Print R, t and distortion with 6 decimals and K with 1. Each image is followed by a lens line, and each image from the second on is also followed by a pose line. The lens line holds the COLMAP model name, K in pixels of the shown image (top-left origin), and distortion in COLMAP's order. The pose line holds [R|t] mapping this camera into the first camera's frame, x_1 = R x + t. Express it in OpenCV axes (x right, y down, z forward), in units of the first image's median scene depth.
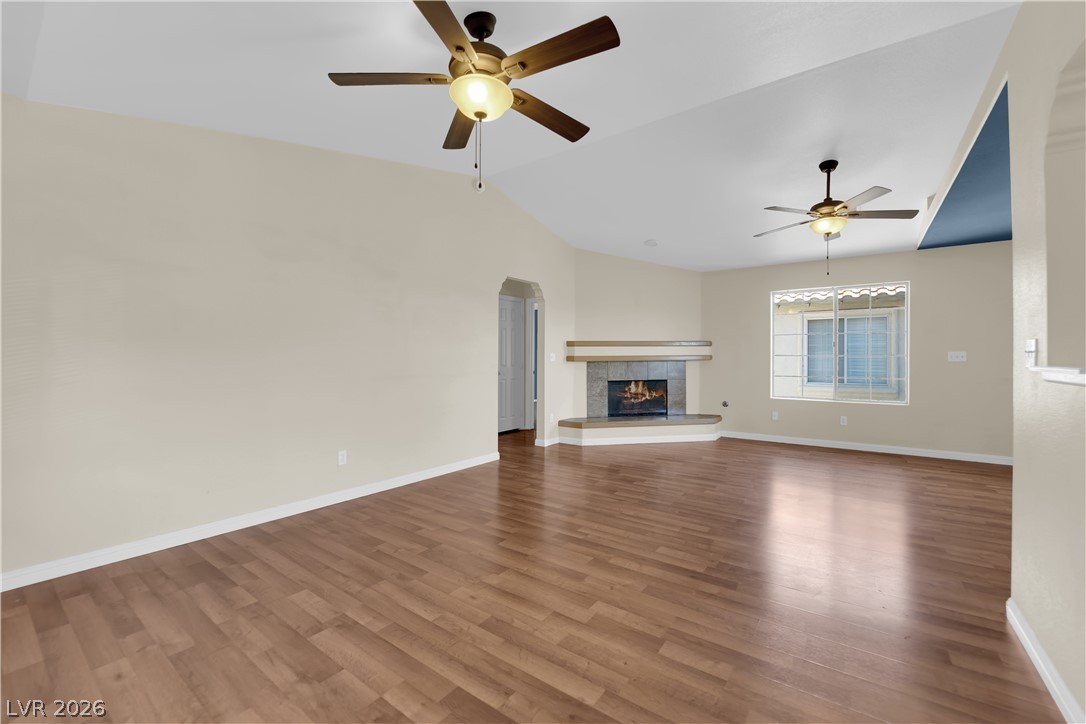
lens RADIAL K [[436.6, 0, 545.5], [0, 436.6, 358.0], [0, 0, 1]] dist [-0.016127, -0.000907]
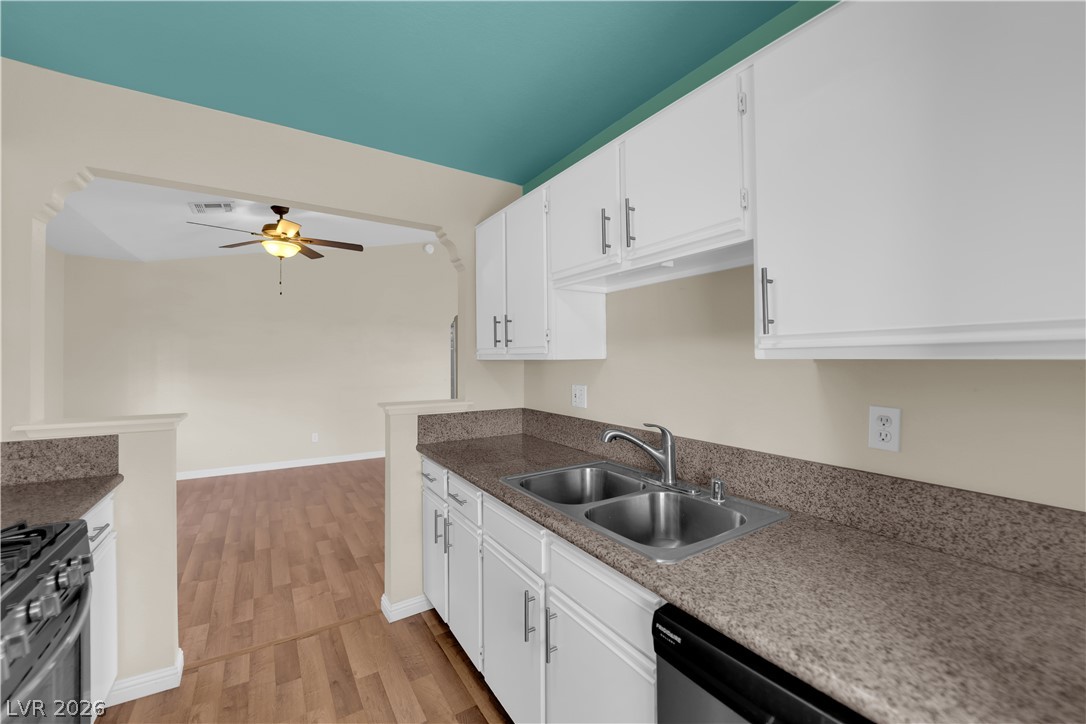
lens RADIAL K [[436.6, 0, 545.5], [0, 436.6, 358.0], [0, 0, 1]] dist [-0.016127, -0.000907]
pose [[0.933355, -0.006048, -0.358905, 0.960706], [0.005732, 0.999982, -0.001946, -0.060647], [0.358910, -0.000241, 0.933372, -0.210733]]
